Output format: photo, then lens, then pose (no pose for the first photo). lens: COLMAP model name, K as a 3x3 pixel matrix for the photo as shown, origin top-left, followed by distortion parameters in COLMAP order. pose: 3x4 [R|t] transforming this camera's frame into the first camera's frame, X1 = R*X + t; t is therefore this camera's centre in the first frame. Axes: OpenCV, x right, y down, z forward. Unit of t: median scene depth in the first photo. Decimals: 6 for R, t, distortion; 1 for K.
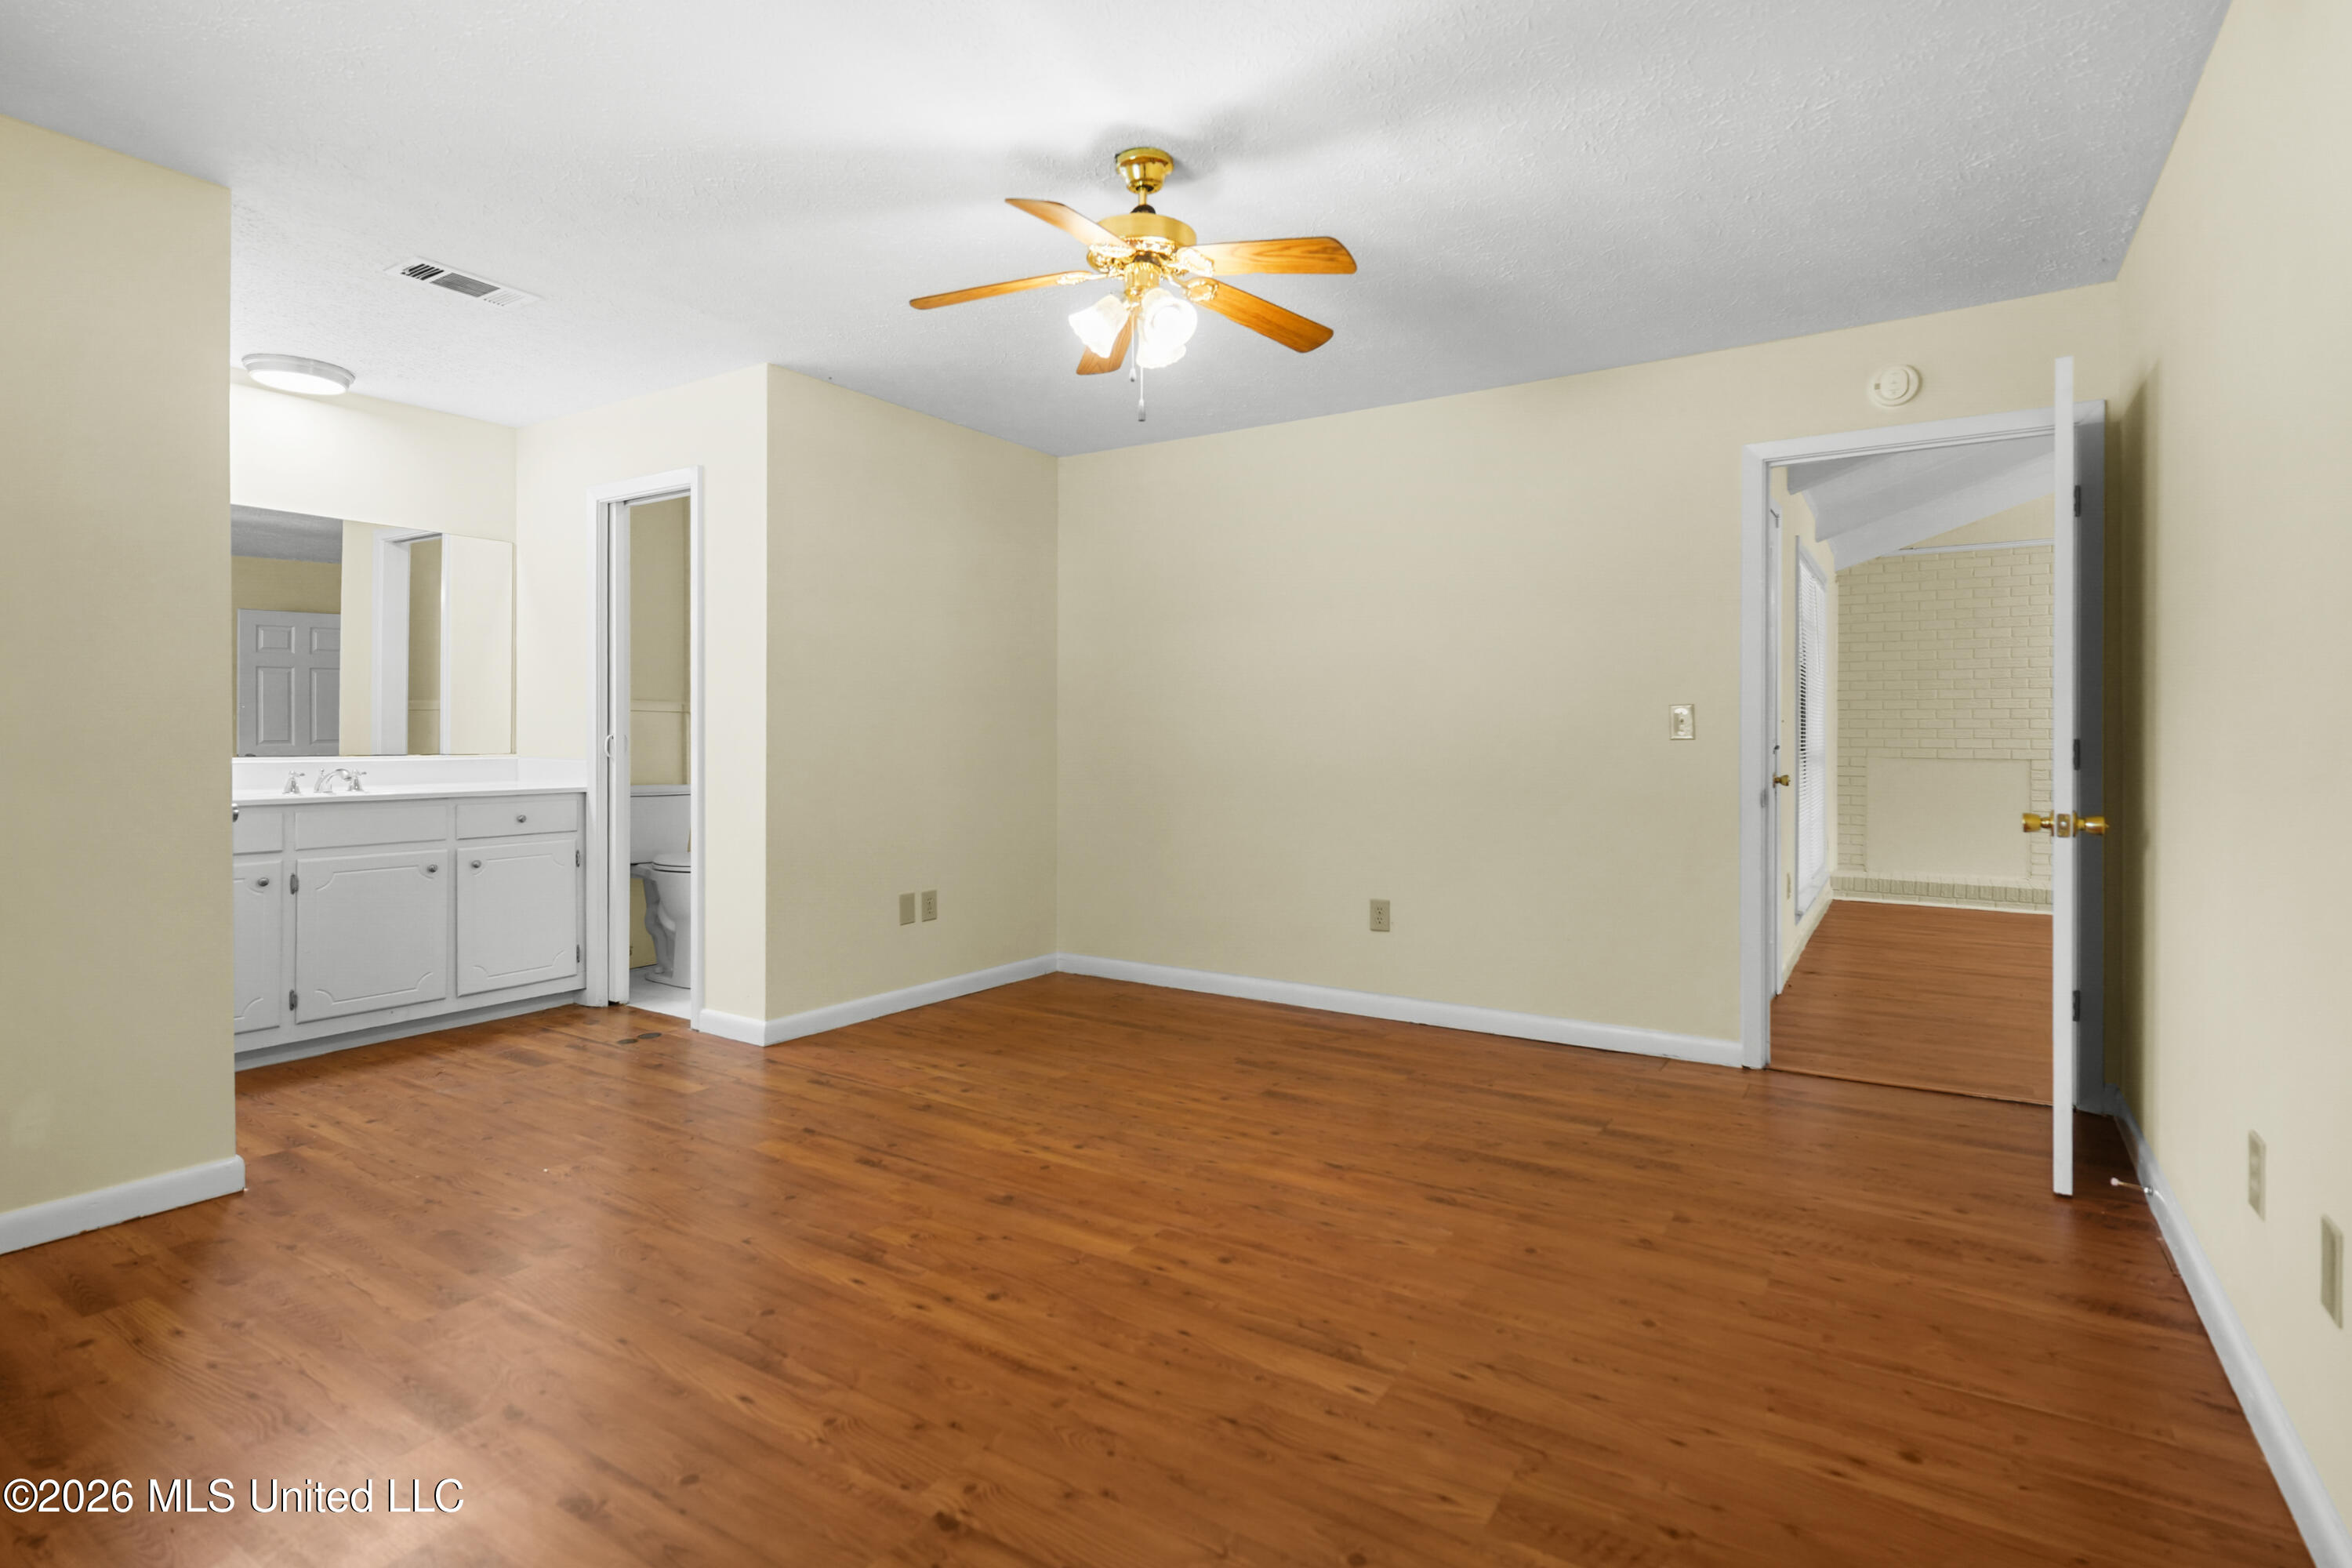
lens RADIAL K [[1162.3, 0, 1157.8], [0, 1162.3, 734.1], [0, 0, 1]] dist [0.013459, -0.004060]
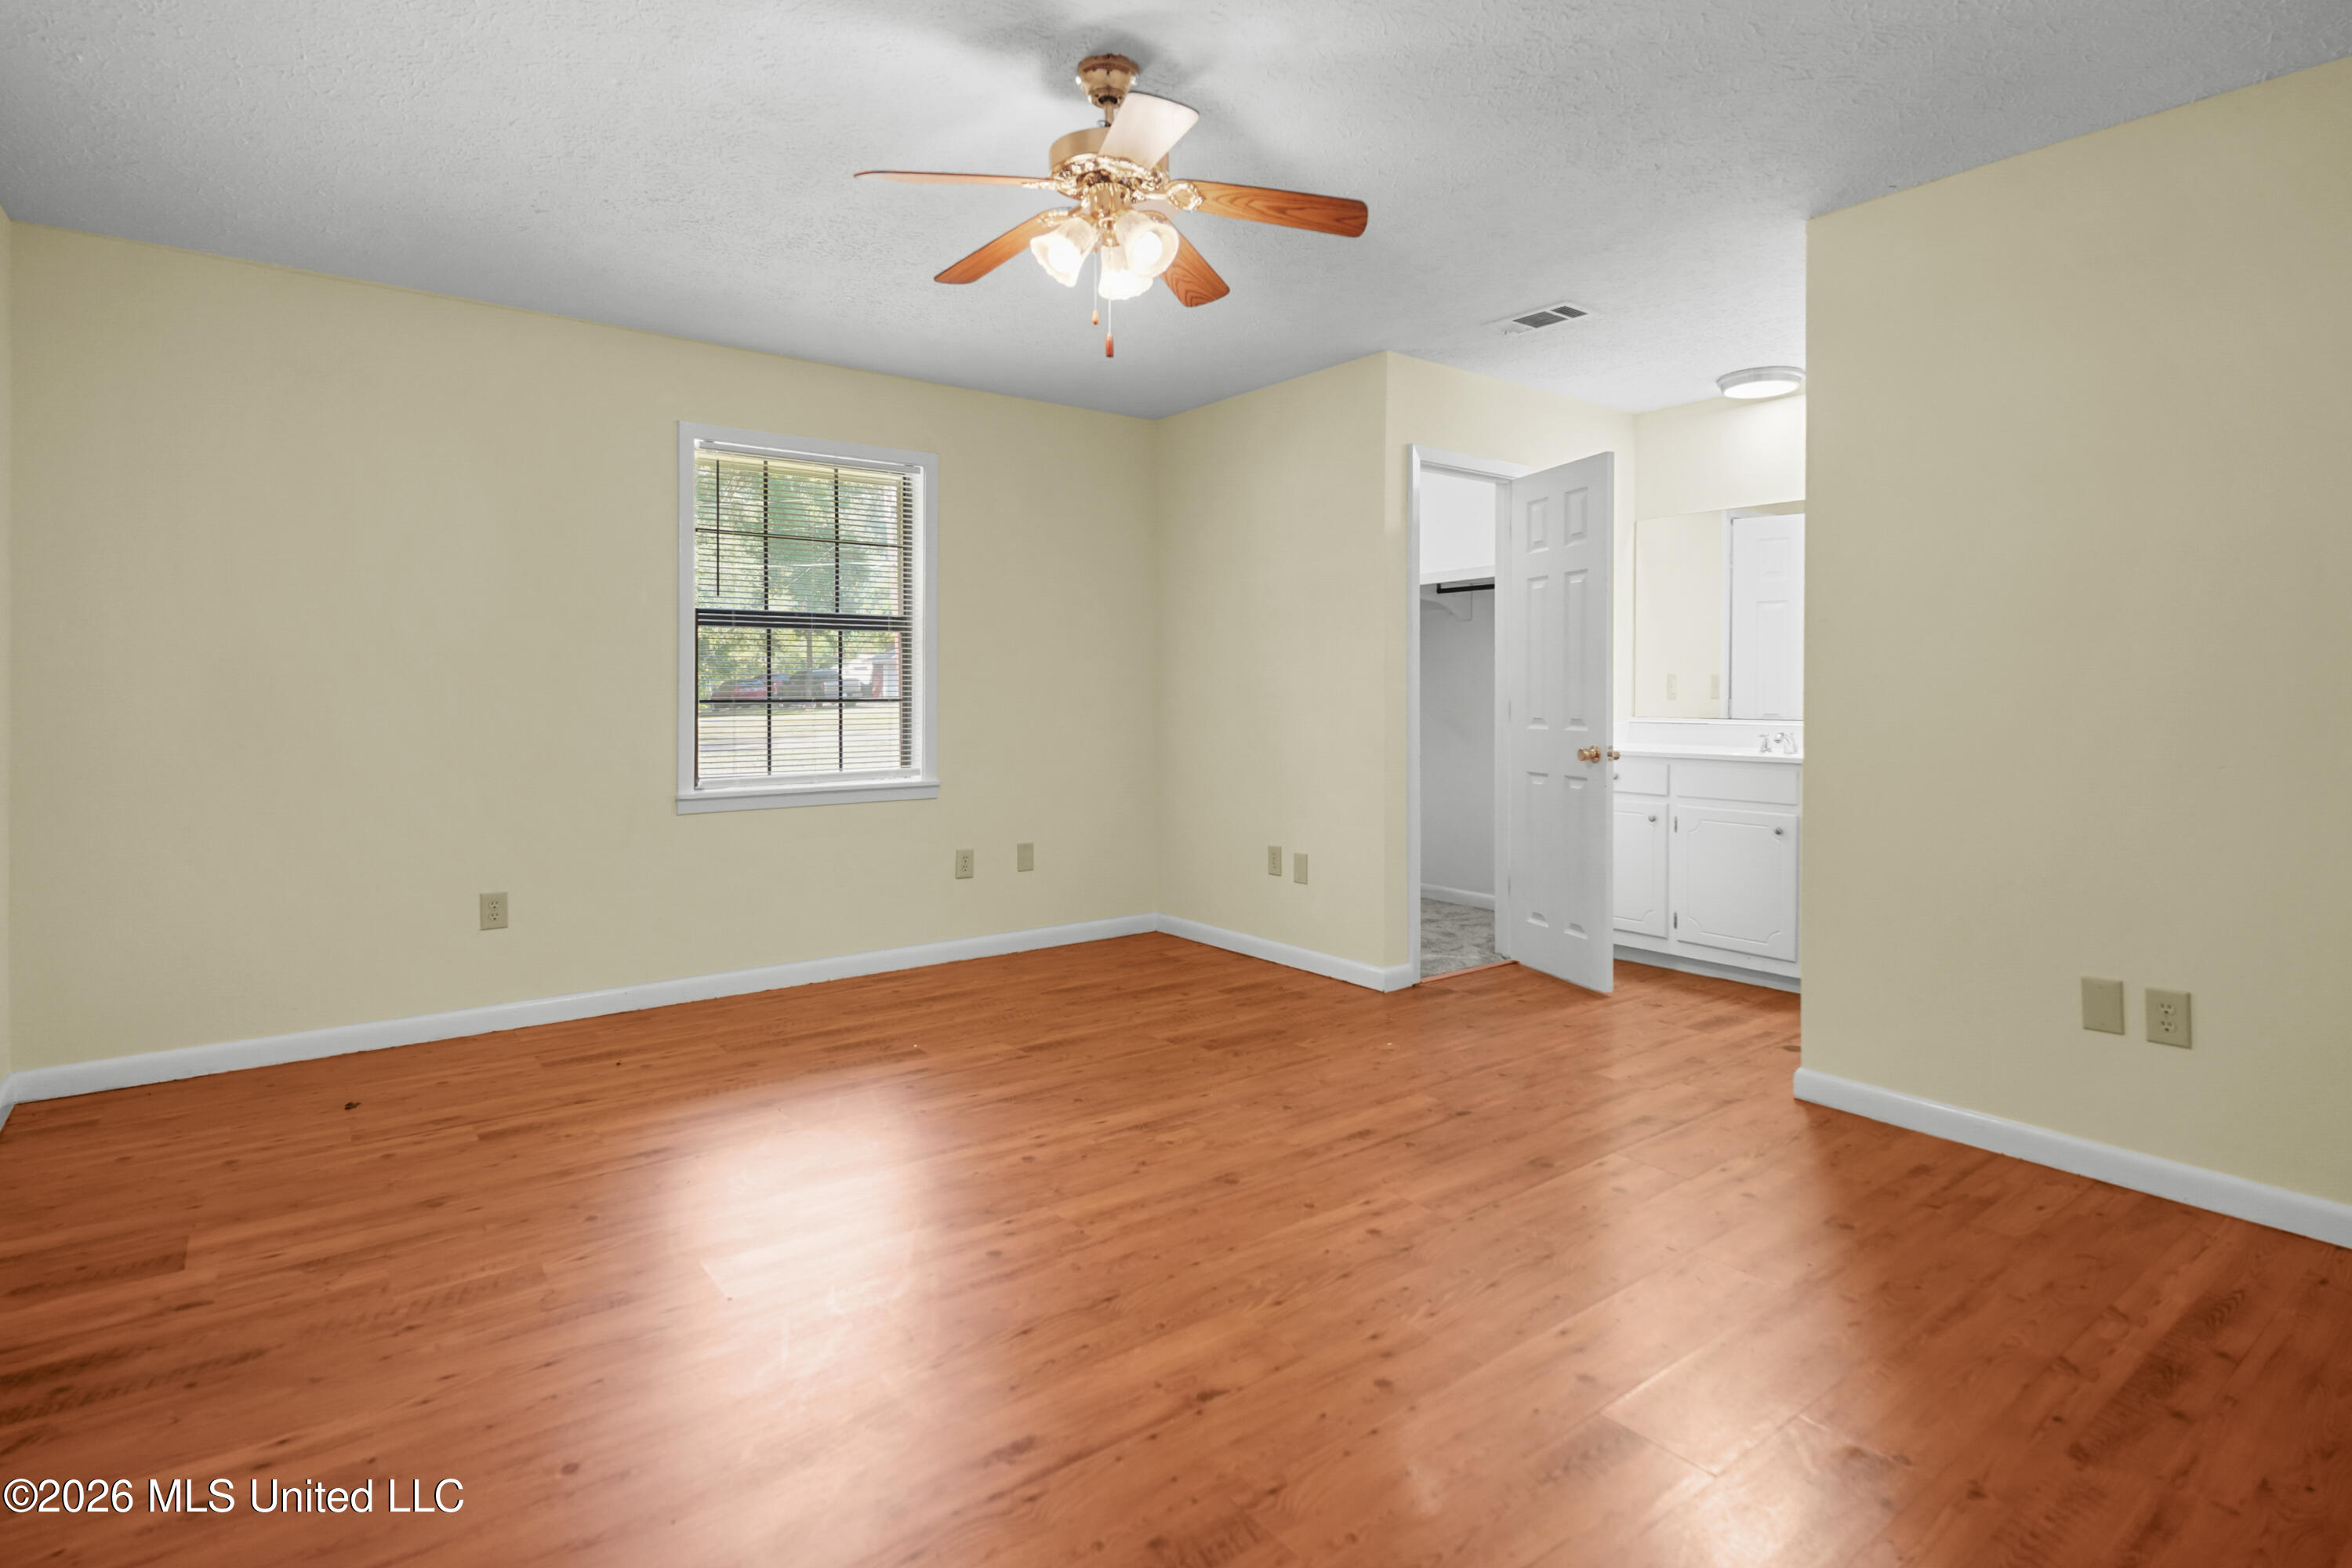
lens RADIAL K [[1162.3, 0, 1177.0], [0, 1162.3, 712.3], [0, 0, 1]] dist [0.013459, -0.004060]
pose [[-0.314065, 0.009680, -0.949352, 0.832749], [-0.002453, 0.999936, 0.011007, 0.001735], [0.949398, 0.005786, -0.314021, 1.320379]]
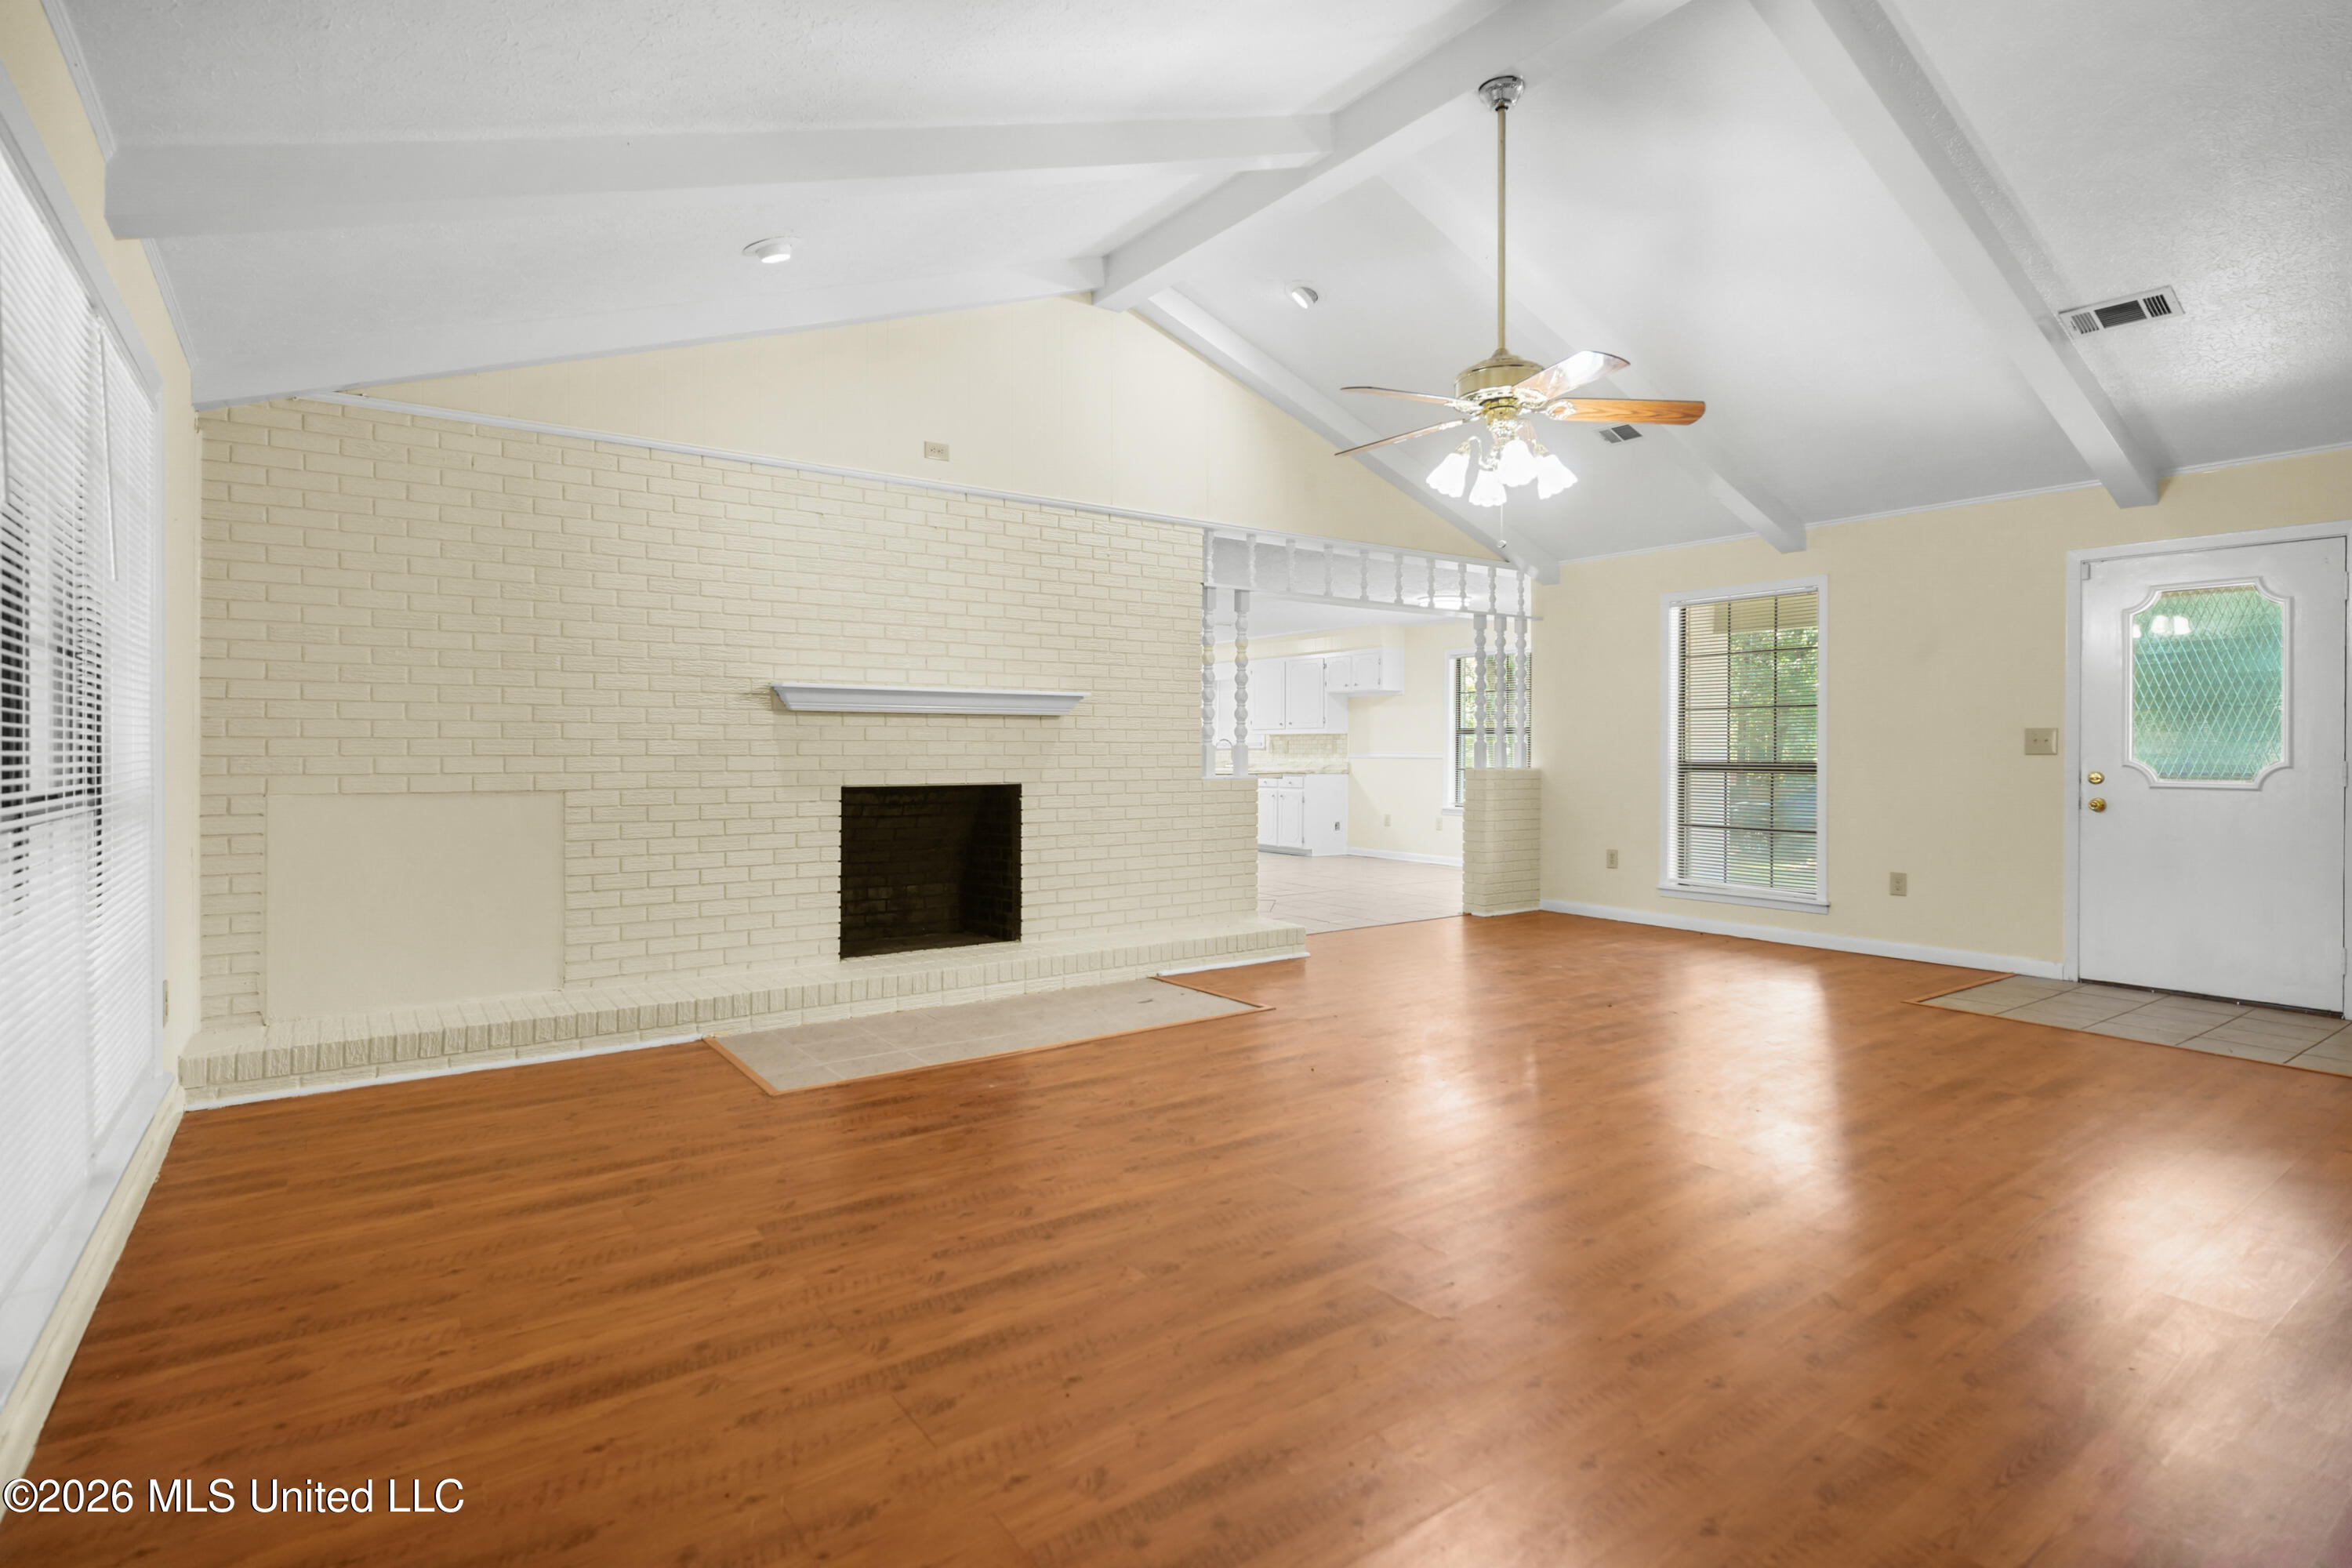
lens RADIAL K [[1162.3, 0, 1187.3], [0, 1162.3, 747.3], [0, 0, 1]] dist [0.013459, -0.004060]
pose [[0.349676, -0.001466, 0.936869, 0.163341], [-0.001566, 0.999996, 0.002150, -0.001210], [-0.936869, -0.002219, 0.349673, 0.269914]]
